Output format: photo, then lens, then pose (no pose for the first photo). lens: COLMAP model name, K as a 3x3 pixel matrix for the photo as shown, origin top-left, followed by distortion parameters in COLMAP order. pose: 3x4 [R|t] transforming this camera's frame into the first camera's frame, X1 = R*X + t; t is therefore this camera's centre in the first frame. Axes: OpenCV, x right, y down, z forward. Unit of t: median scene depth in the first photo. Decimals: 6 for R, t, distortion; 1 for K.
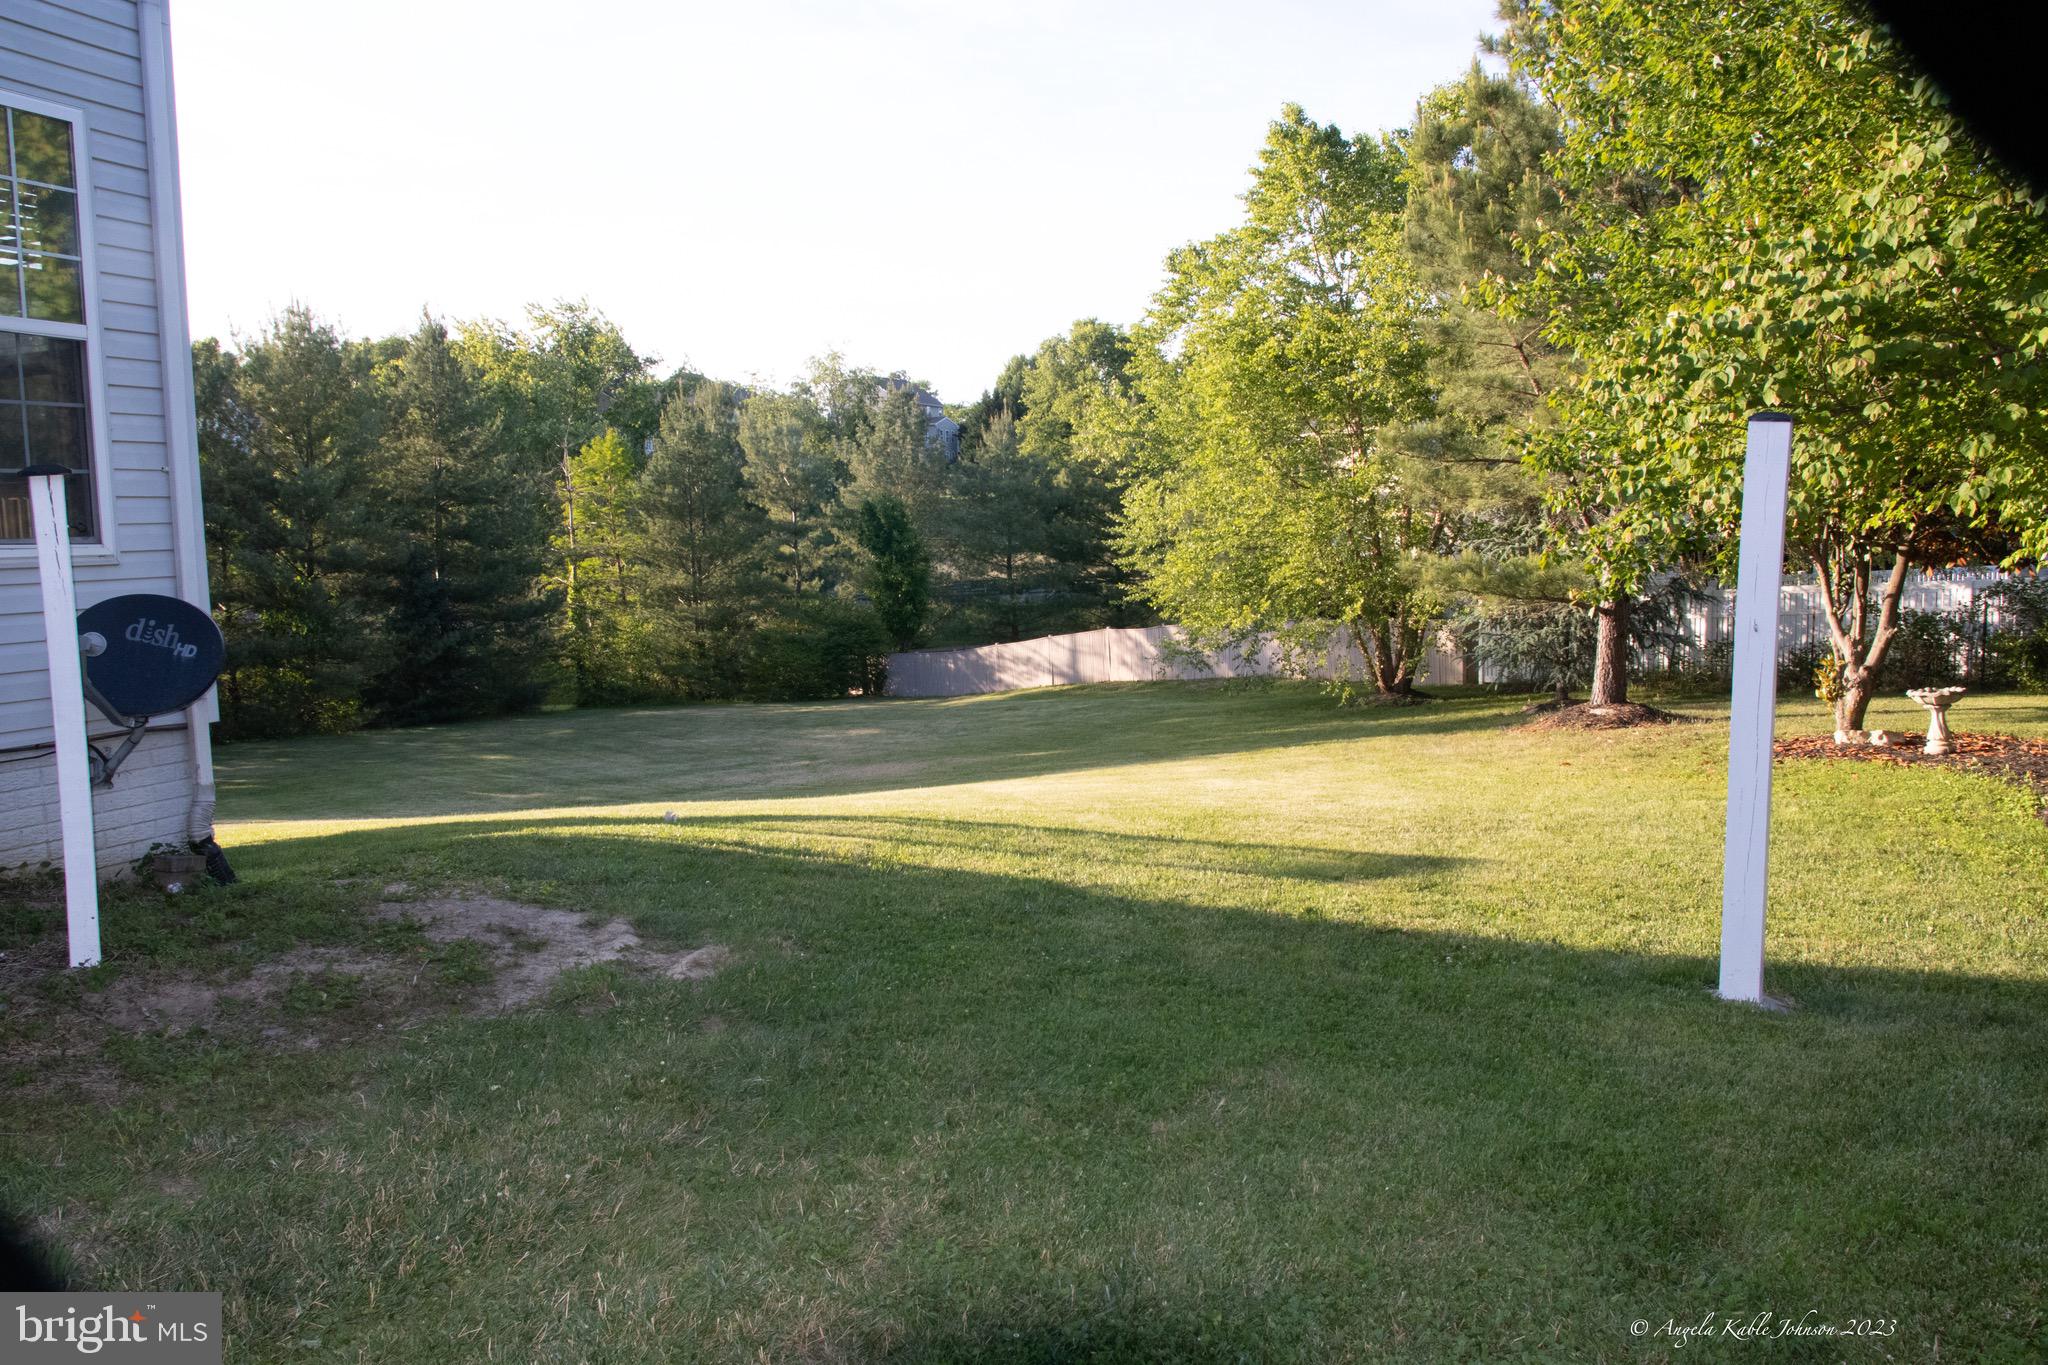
lens RADIAL K [[1630.5, 0, 1016.6], [0, 1630.5, 703.5], [0, 0, 1]] dist [-0.111850, 0.107042]
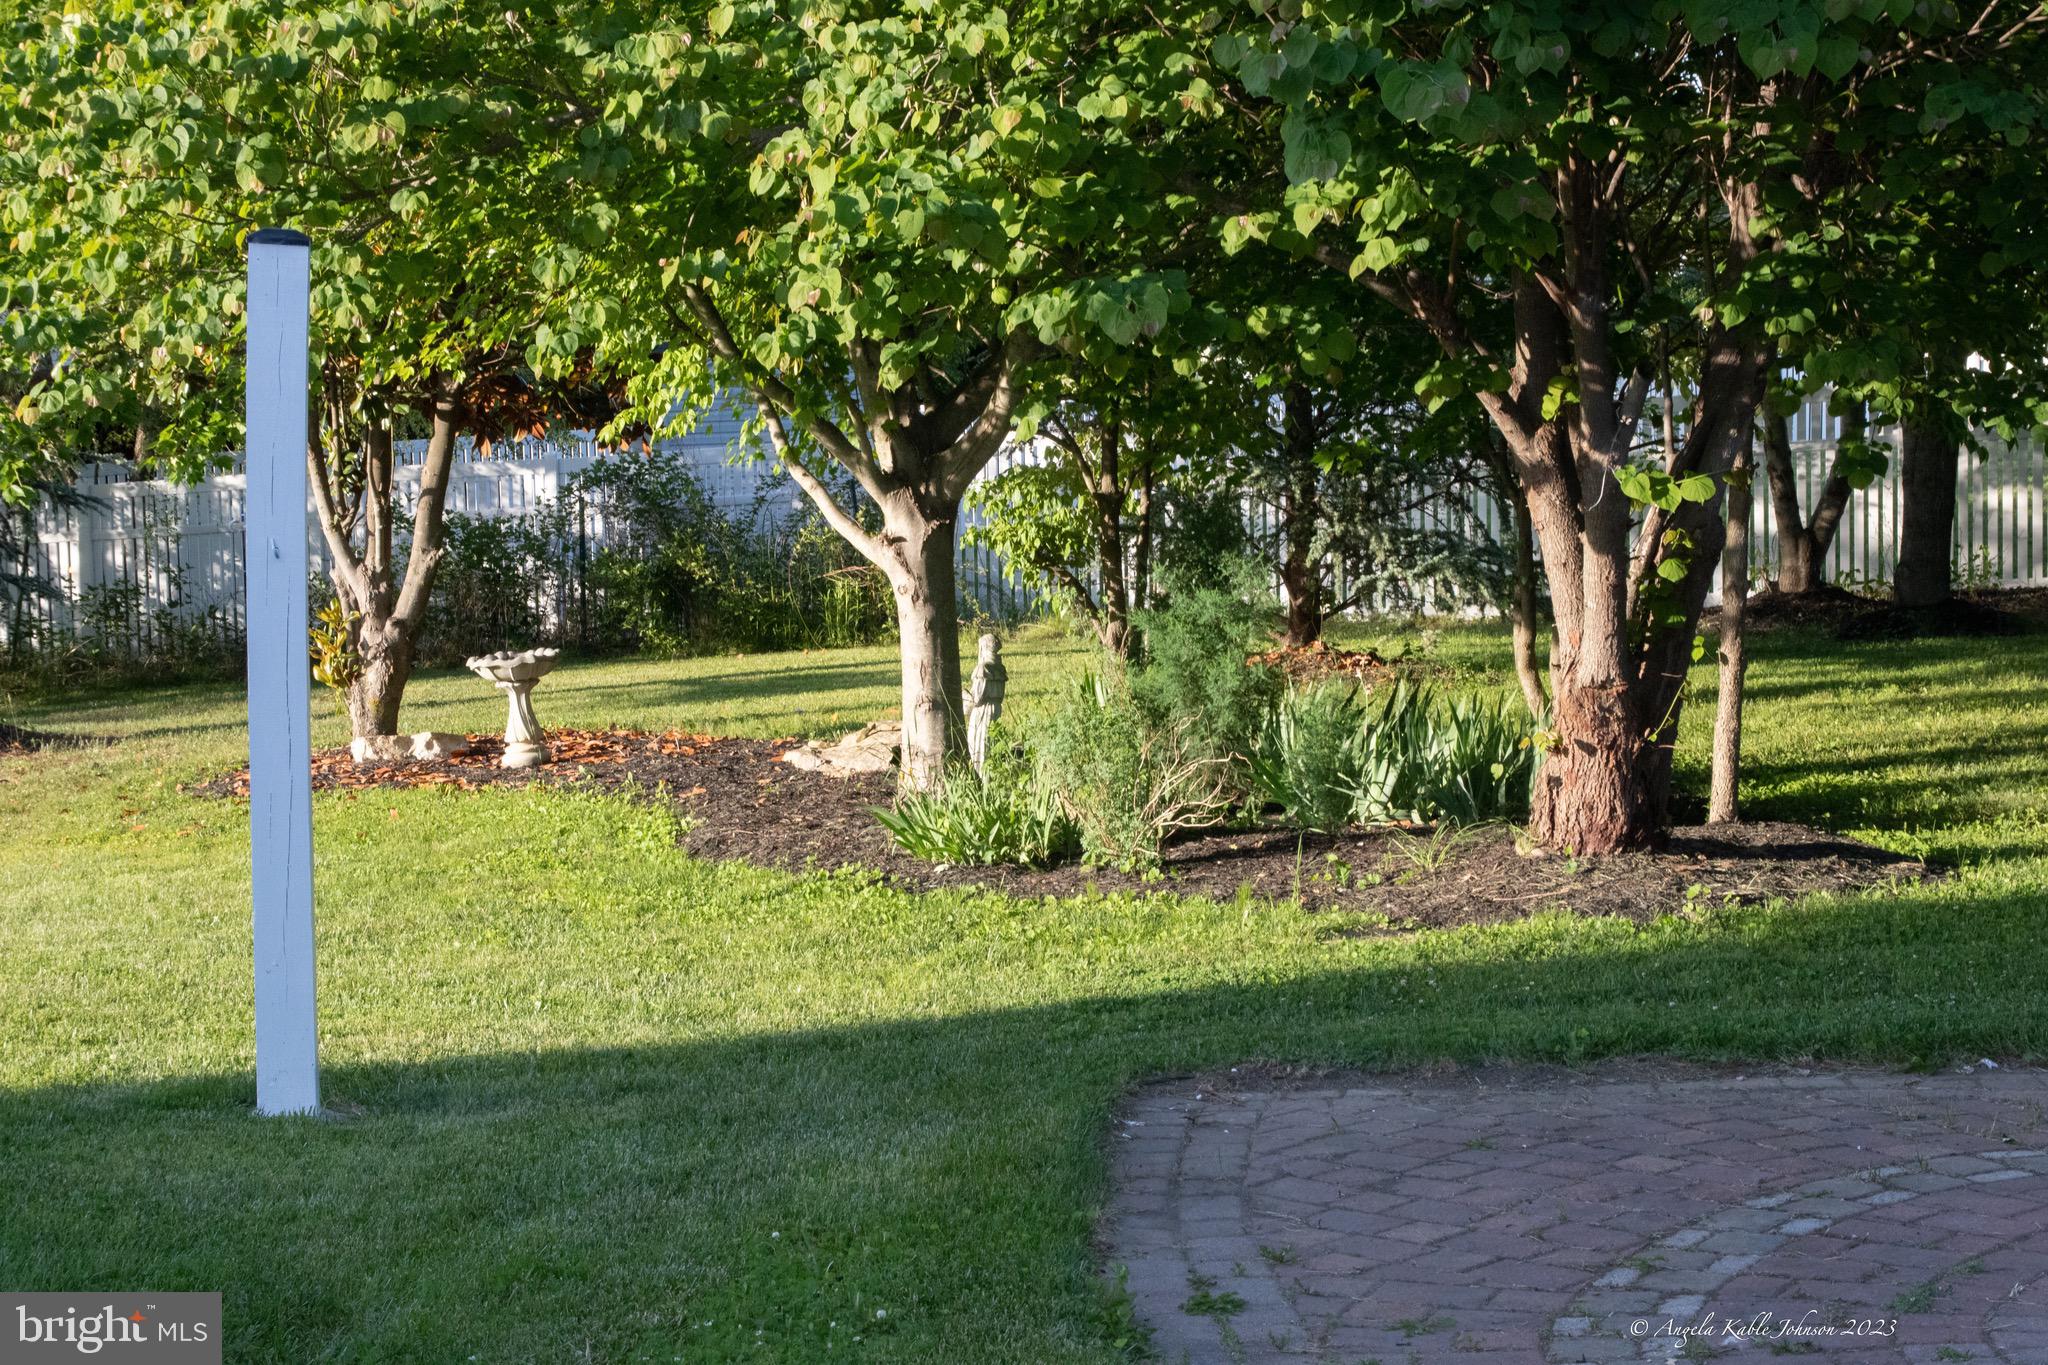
lens RADIAL K [[3890.1, 0, 1025.2], [0, 3890.1, 685.7], [0, 0, 1]] dist [0.194933, 0.000000]
pose [[0.789058, -0.049729, 0.612302, -0.142834], [0.061149, 0.998126, 0.002262, 0.010928], [-0.611267, 0.035657, 0.790621, -0.232956]]
